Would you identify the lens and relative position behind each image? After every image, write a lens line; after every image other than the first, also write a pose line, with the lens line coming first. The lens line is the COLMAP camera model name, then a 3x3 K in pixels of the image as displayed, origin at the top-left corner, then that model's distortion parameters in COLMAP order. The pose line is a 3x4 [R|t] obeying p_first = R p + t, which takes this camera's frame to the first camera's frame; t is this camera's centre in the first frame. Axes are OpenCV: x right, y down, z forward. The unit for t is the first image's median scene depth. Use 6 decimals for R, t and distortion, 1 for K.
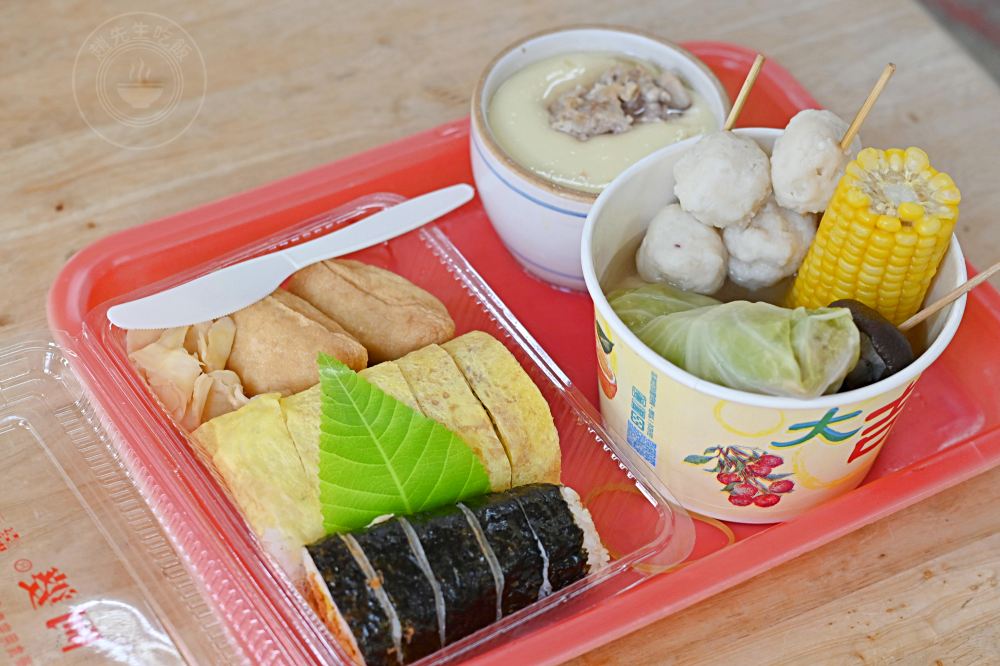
lens RADIAL K [[2092.0, 0, 500.0], [0, 2092.0, 333.0], [0, 0, 1]] dist [-0.083369, -0.062008]
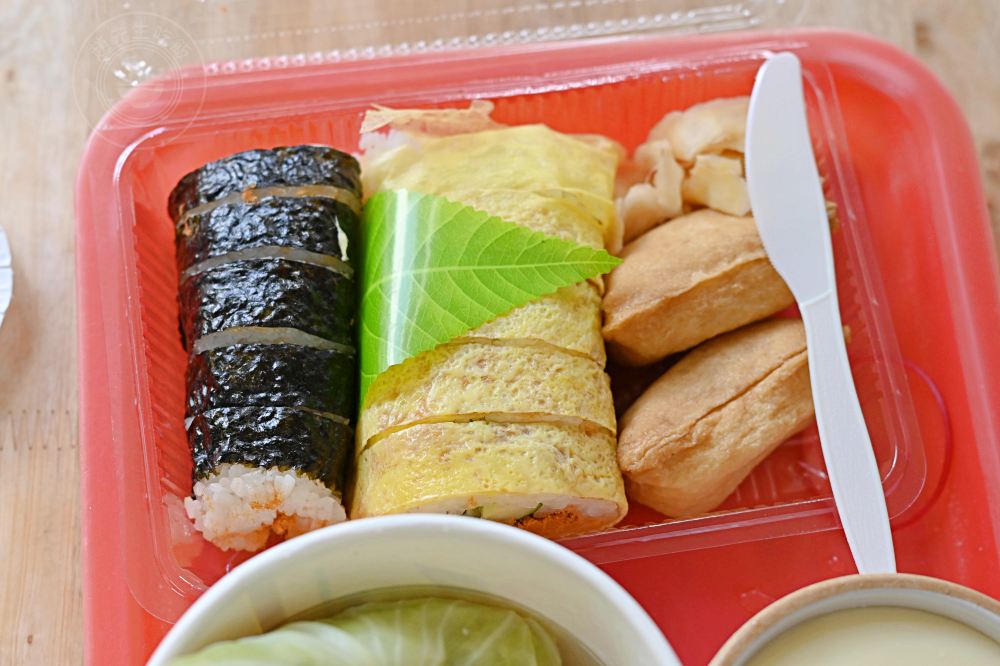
lens RADIAL K [[2092.0, 0, 500.0], [0, 2092.0, 333.0], [0, 0, 1]] dist [-0.083369, -0.062008]
pose [[-0.432175, 0.776222, -0.459026, 0.285718], [-0.697019, 0.035440, 0.716177, -0.481874], [0.572180, 0.629463, 0.525725, 0.604426]]
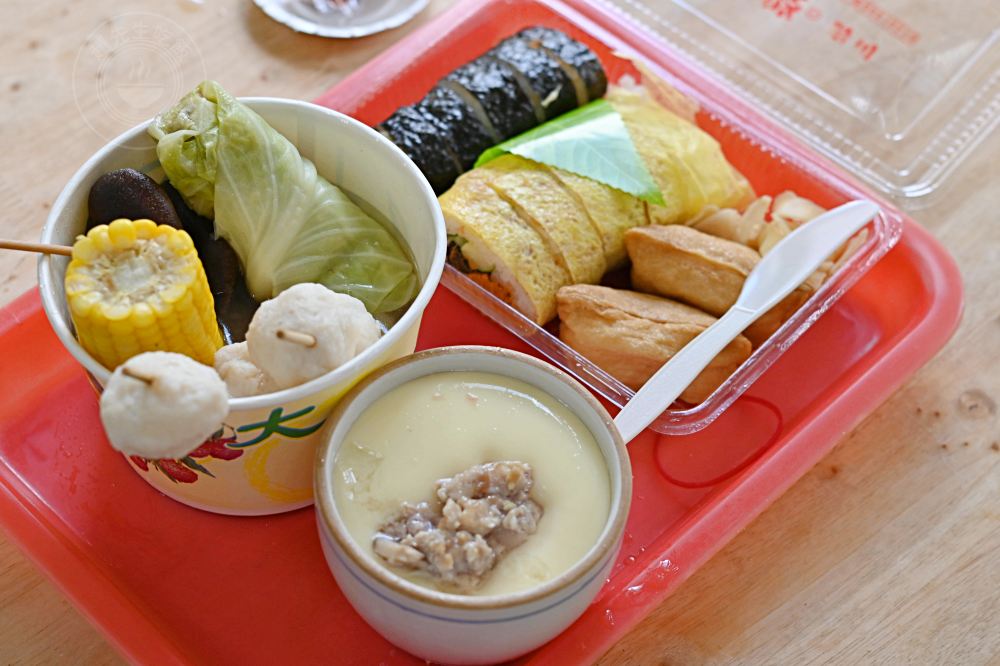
lens RADIAL K [[2092.0, 0, 500.0], [0, 2092.0, 333.0], [0, 0, 1]] dist [-0.083369, -0.062008]
pose [[-0.956803, 0.112710, -0.268001, 0.276747], [-0.282571, -0.143565, 0.948442, -0.957921], [0.068423, 0.983202, 0.169212, 0.876594]]
